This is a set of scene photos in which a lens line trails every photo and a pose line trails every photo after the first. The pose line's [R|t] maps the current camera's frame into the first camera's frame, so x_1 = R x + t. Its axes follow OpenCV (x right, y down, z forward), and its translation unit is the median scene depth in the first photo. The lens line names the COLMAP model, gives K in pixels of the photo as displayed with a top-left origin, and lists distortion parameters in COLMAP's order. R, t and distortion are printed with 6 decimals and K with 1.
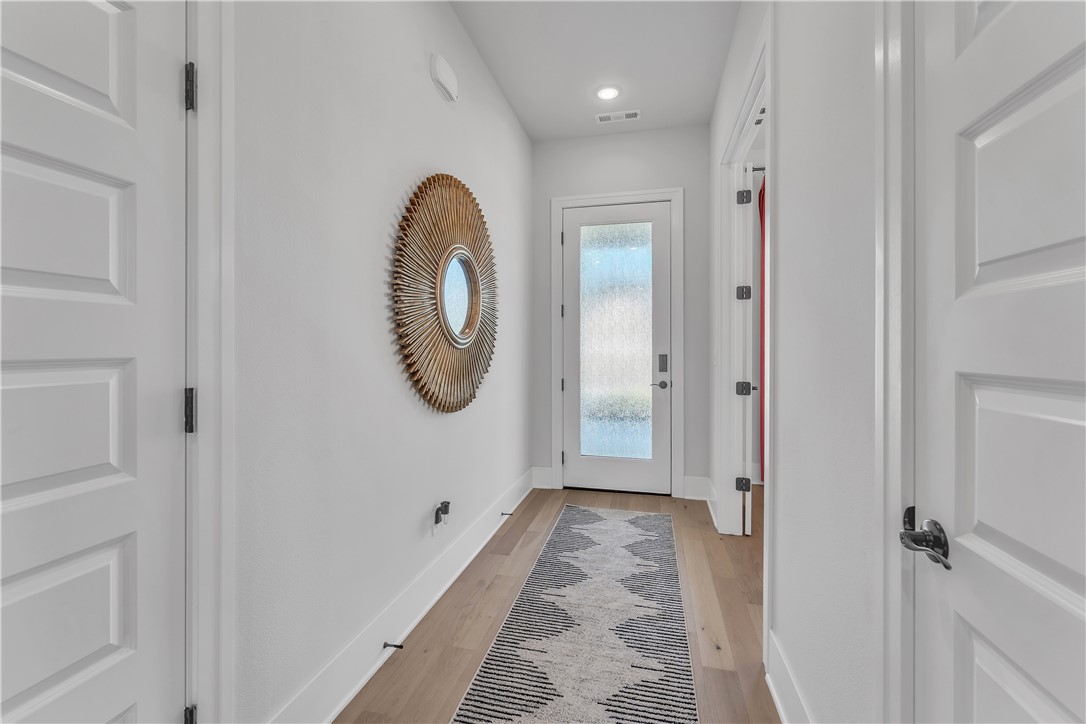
lens RADIAL K [[447.5, 0, 546.3], [0, 447.5, 344.2], [0, 0, 1]] dist [-0.000521, -0.000122]
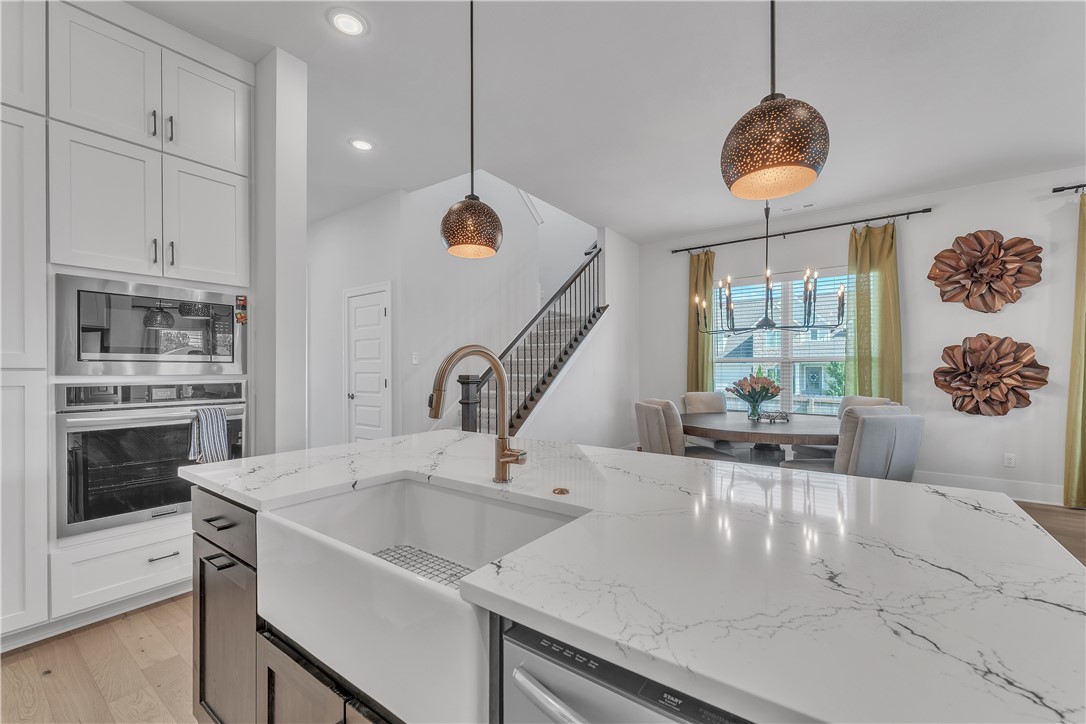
lens RADIAL K [[446.3, 0, 543.2], [0, 446.3, 369.7], [0, 0, 1]] dist [0.000071, -0.000012]
pose [[0.392573, -0.005978, 0.919702, -0.913022], [0.003584, 0.999981, 0.004969, 0.000972], [-0.919714, 0.001346, 0.392587, -0.936349]]
